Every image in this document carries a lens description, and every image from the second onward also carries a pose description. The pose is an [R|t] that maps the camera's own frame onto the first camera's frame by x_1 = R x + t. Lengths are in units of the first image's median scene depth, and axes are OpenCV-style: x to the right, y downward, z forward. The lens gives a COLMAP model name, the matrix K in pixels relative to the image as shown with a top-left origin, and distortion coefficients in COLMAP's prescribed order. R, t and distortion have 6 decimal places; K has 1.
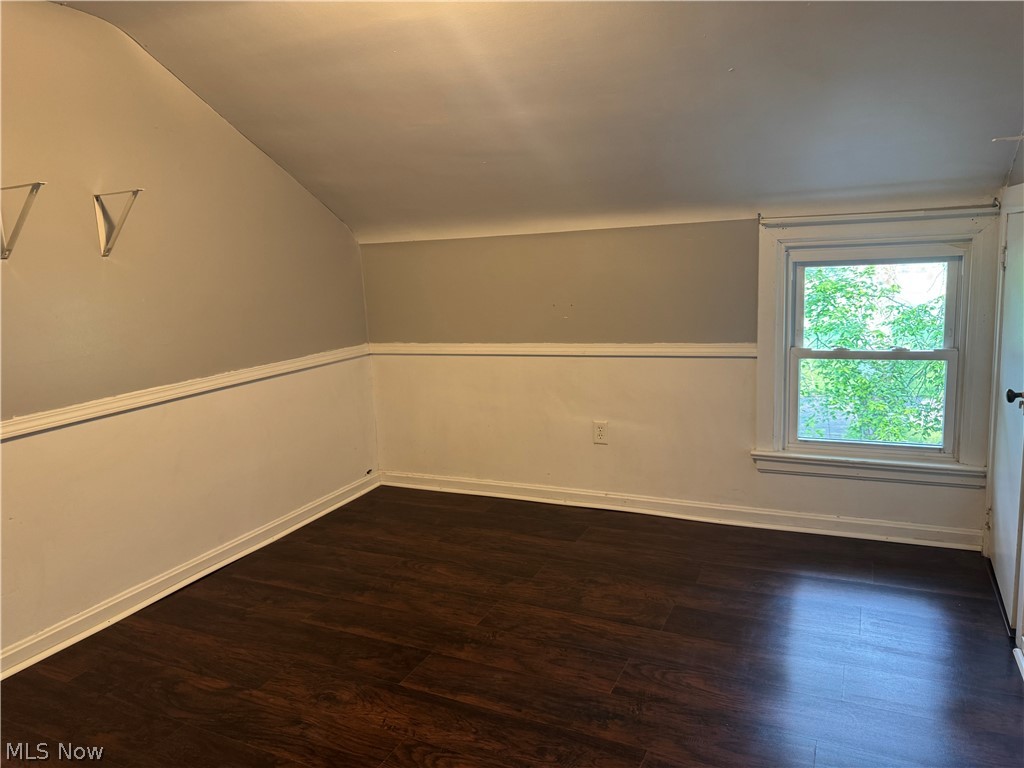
lens RADIAL K [[733.9, 0, 505.1], [0, 733.9, 382.9], [0, 0, 1]] dist [0.071153, -0.075548]
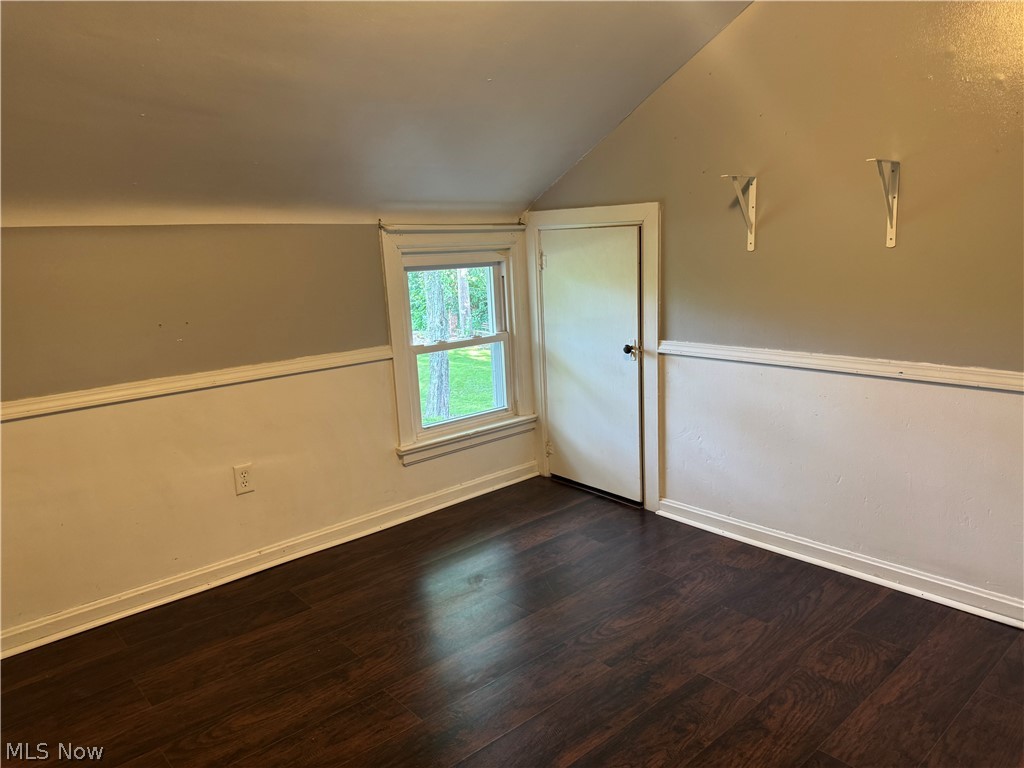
lens RADIAL K [[733.9, 0, 506.5], [0, 733.9, 381.3], [0, 0, 1]] dist [0.071153, -0.075548]
pose [[0.372505, -0.141109, 0.917239, -0.566048], [0.177565, 0.980949, 0.078798, -0.057878], [-0.910884, 0.133517, 0.390465, 0.473841]]
